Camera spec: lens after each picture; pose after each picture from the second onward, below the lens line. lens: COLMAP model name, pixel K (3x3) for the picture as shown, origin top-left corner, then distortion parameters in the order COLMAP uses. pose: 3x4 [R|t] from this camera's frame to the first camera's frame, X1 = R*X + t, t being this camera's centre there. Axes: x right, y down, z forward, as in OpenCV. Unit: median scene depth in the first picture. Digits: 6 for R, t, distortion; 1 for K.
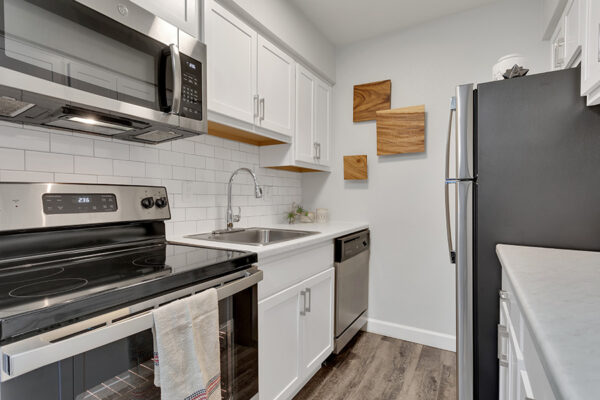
lens RADIAL K [[295.6, 0, 297.7], [0, 295.6, 199.6], [0, 0, 1]] dist [-0.000216, -0.000504]
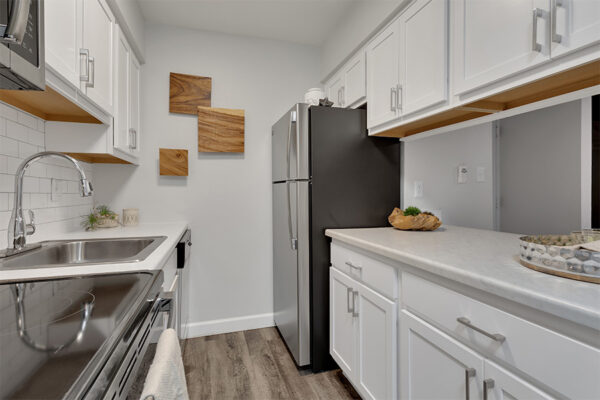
lens RADIAL K [[292.6, 0, 289.3], [0, 292.6, 191.3], [0, 0, 1]] dist [0.002152, 0.000066]
pose [[0.683709, 0.002175, 0.729752, -0.239384], [0.011708, 0.999834, -0.013949, -0.002120], [-0.729661, 0.018081, 0.683570, 0.132878]]
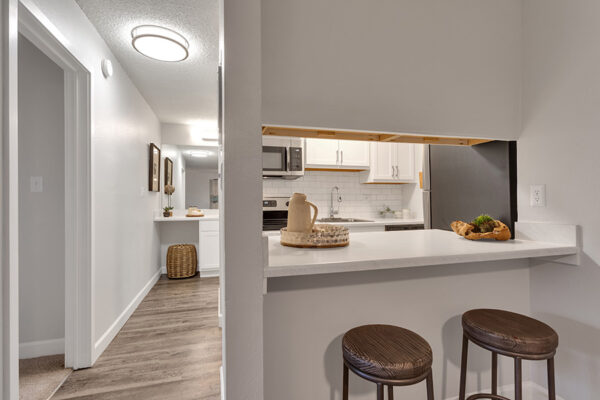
lens RADIAL K [[295.6, 0, 297.7], [0, 295.6, 199.6], [0, 0, 1]] dist [-0.000216, -0.000504]
pose [[0.722171, -0.007335, -0.691675, 0.788791], [-0.001421, 0.999926, -0.012088, 0.002379], [0.691713, 0.009713, 0.722107, -0.467571]]
